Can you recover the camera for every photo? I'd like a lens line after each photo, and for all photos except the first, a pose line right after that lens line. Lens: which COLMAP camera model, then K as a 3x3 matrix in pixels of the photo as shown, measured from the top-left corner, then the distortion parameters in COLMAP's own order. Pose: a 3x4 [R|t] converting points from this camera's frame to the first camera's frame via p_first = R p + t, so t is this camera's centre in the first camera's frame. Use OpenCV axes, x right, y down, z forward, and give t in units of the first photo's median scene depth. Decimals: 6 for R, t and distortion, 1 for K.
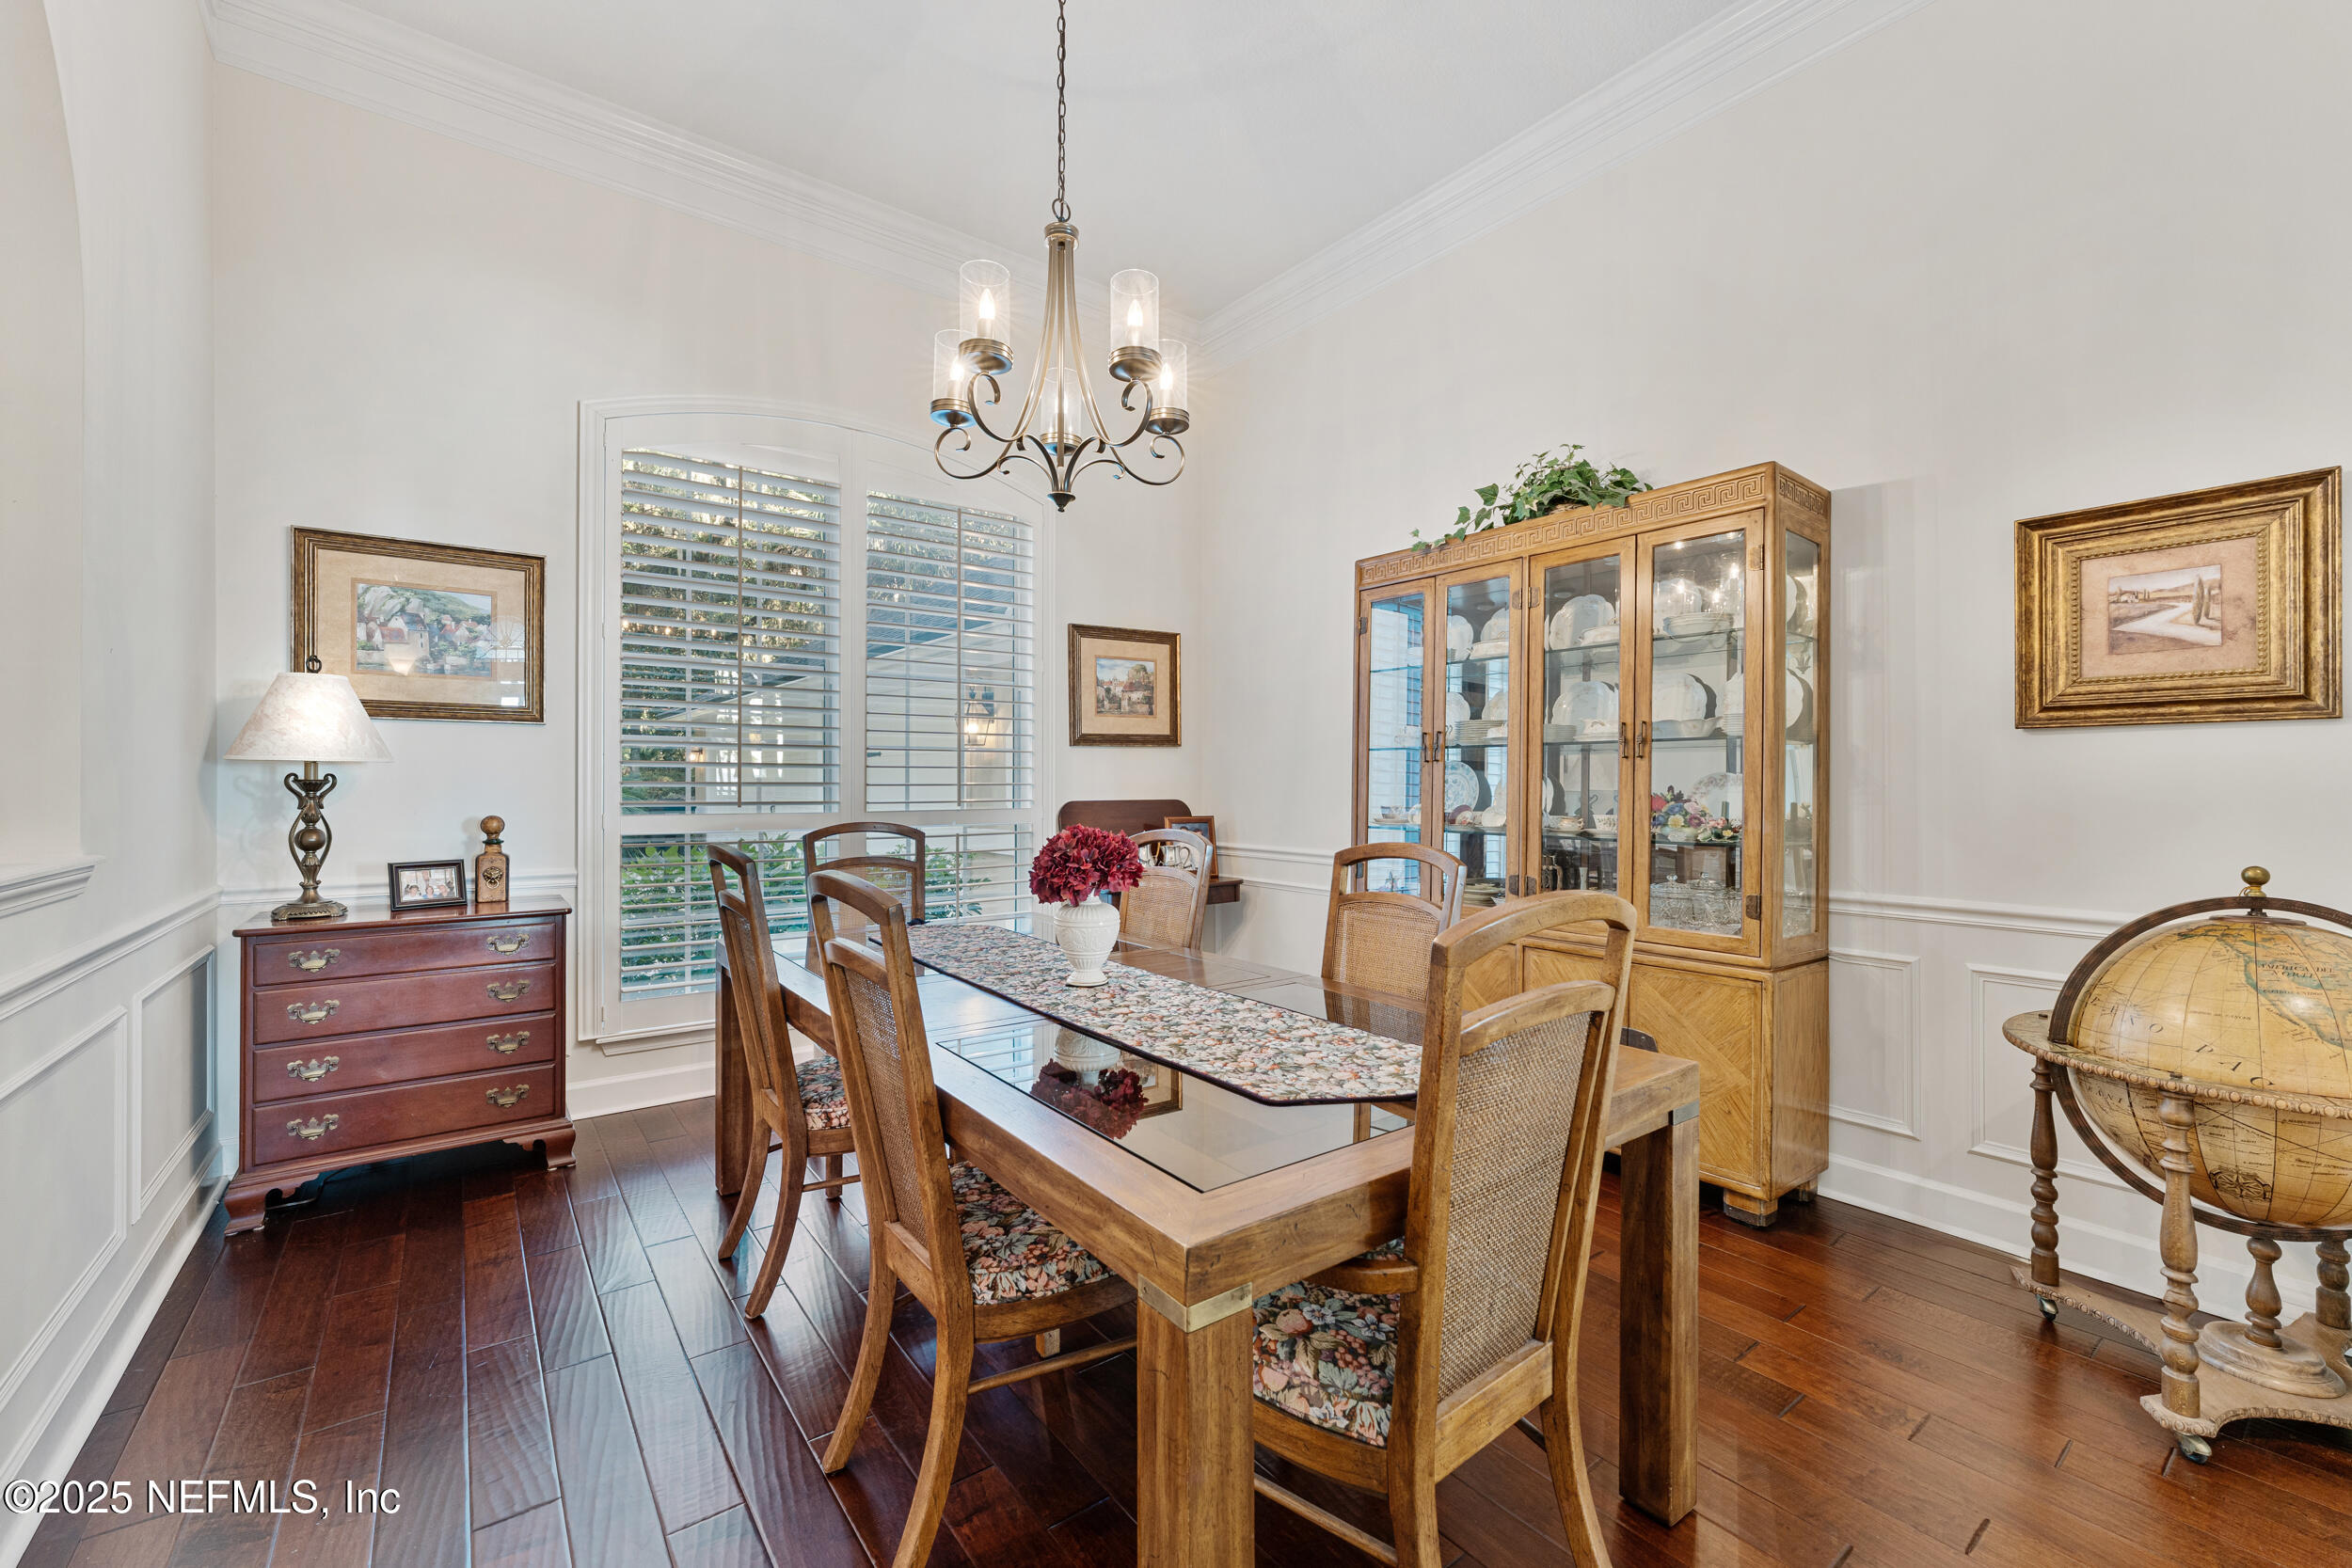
lens RADIAL K [[977.2, 0, 1170.9], [0, 977.2, 774.2], [0, 0, 1]] dist [-0.003038, 0.000627]
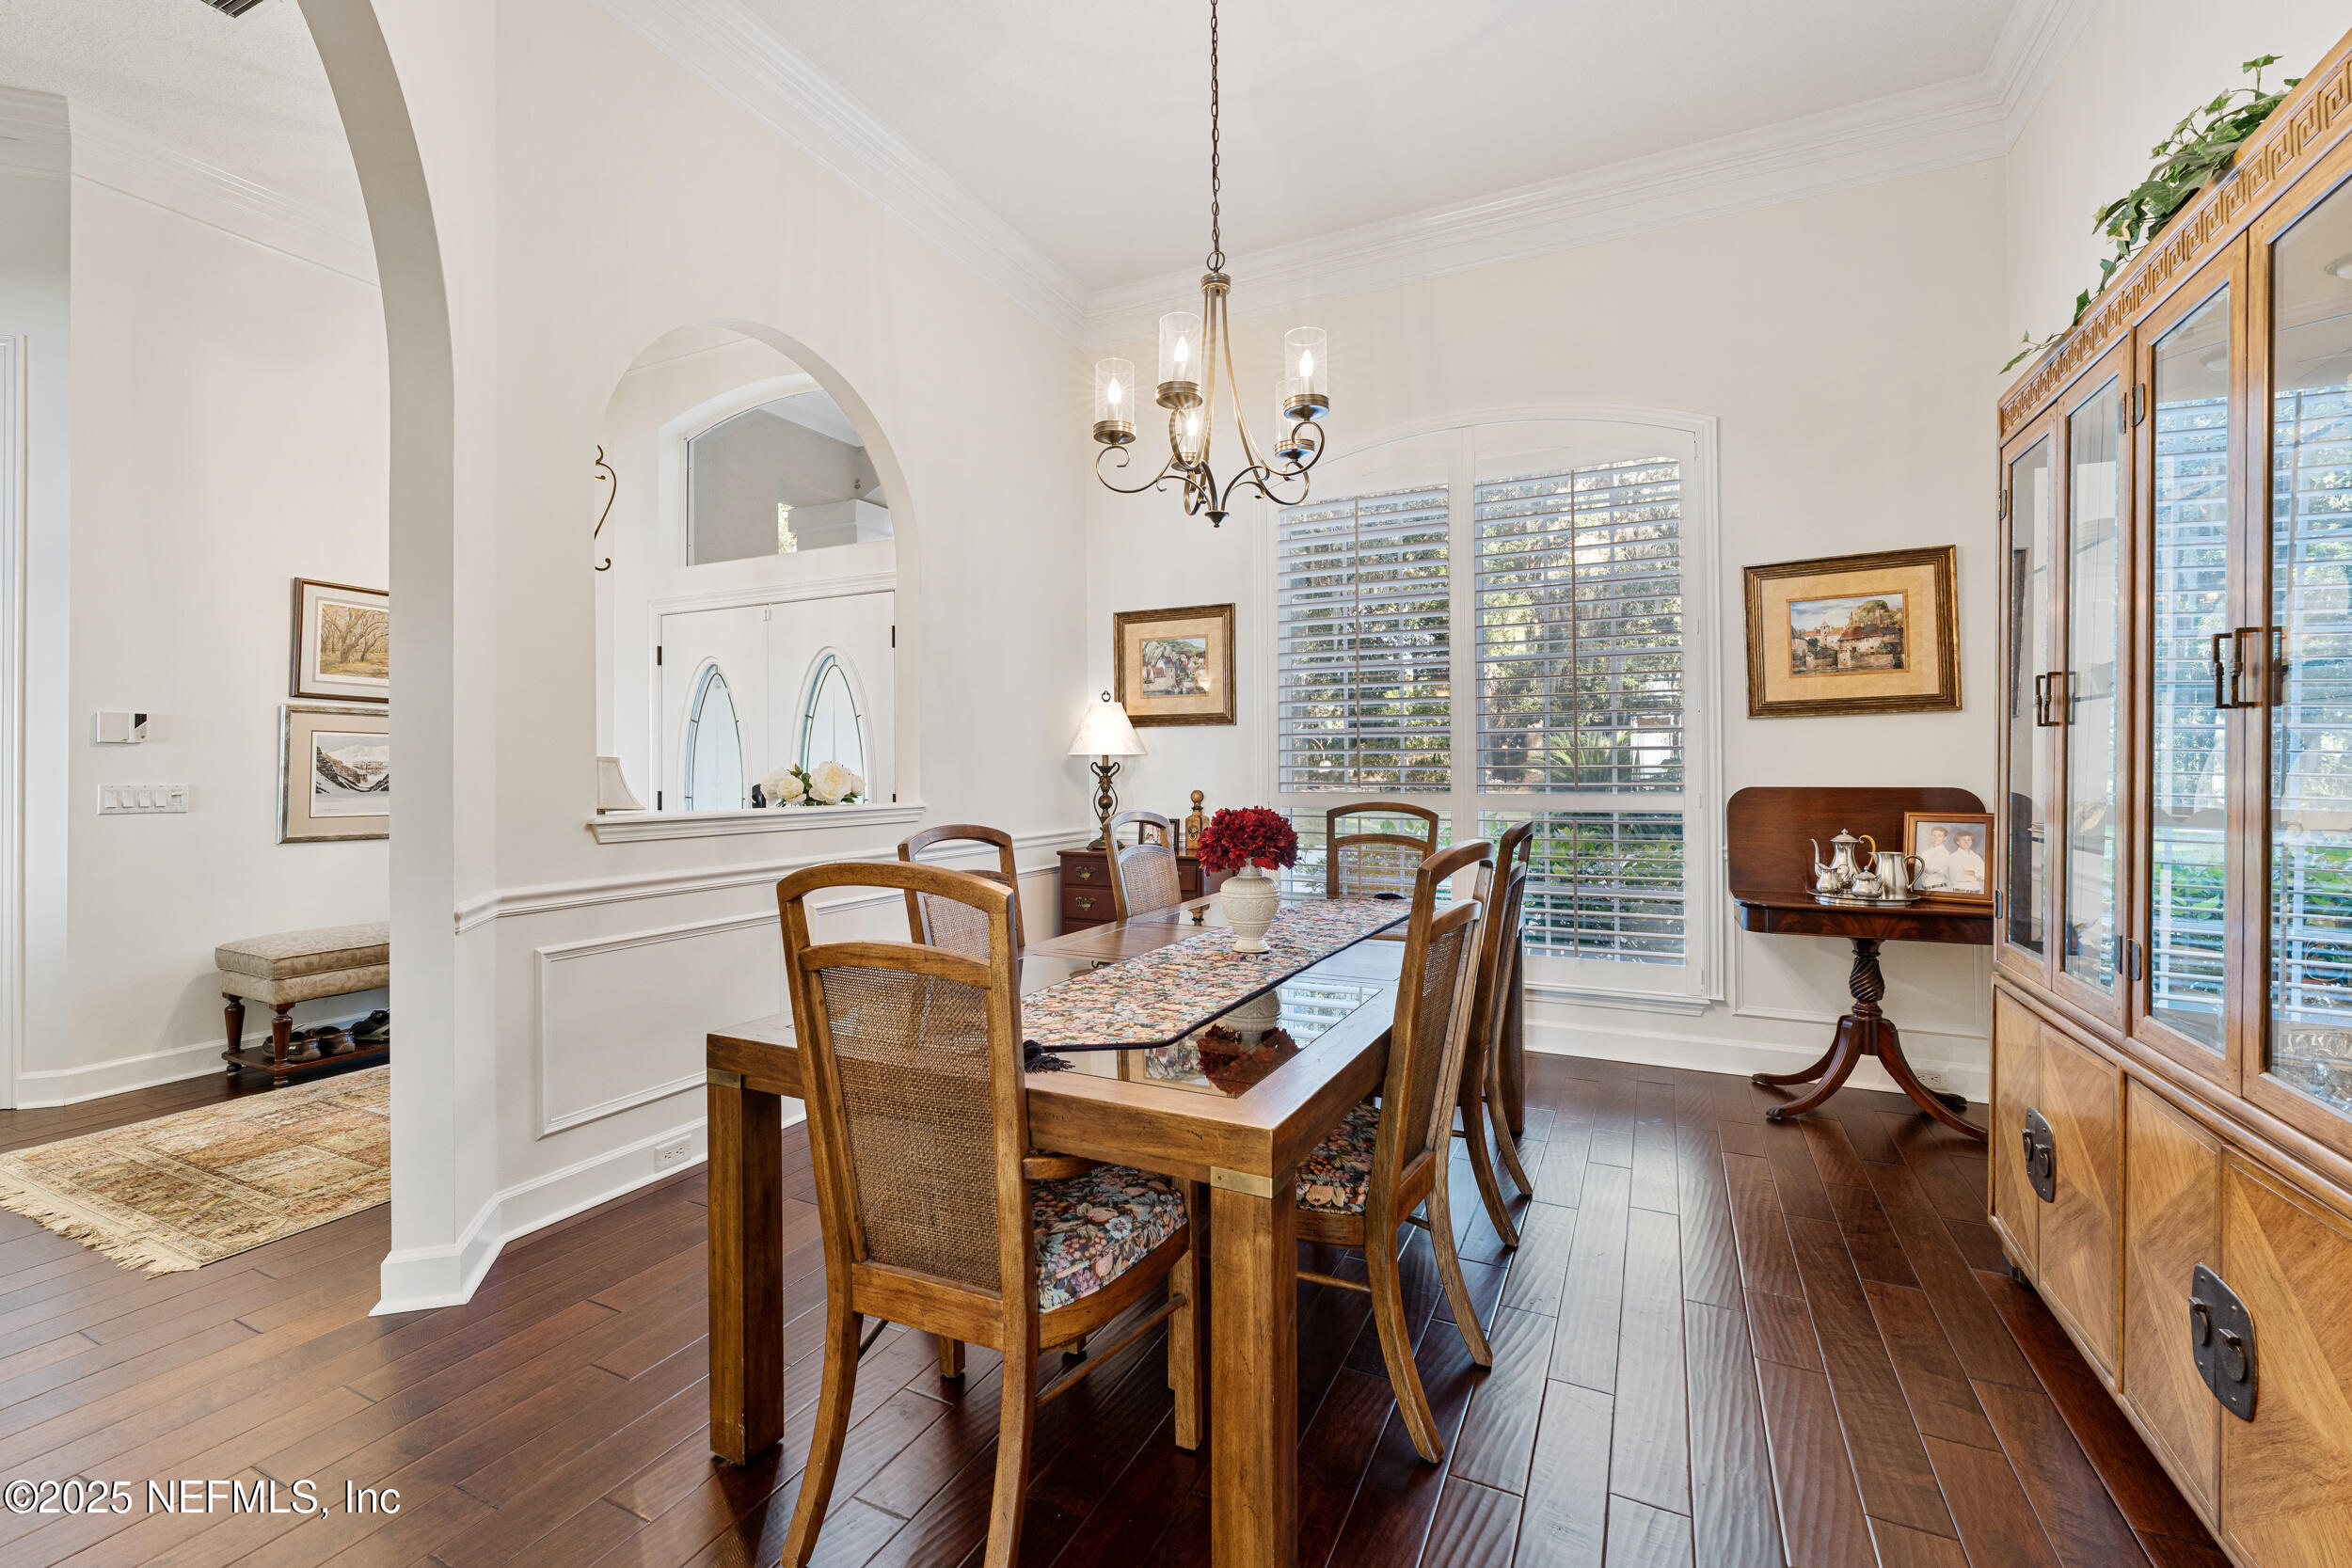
lens RADIAL K [[1010.2, 0, 1162.8], [0, 1010.2, 767.4], [0, 0, 1]] dist [0.001625, 0.000367]
pose [[0.442262, -0.002039, -0.896883, 0.623770], [0.014992, 0.999875, 0.005120, 0.000269], [0.896760, -0.015710, 0.442237, 0.287994]]
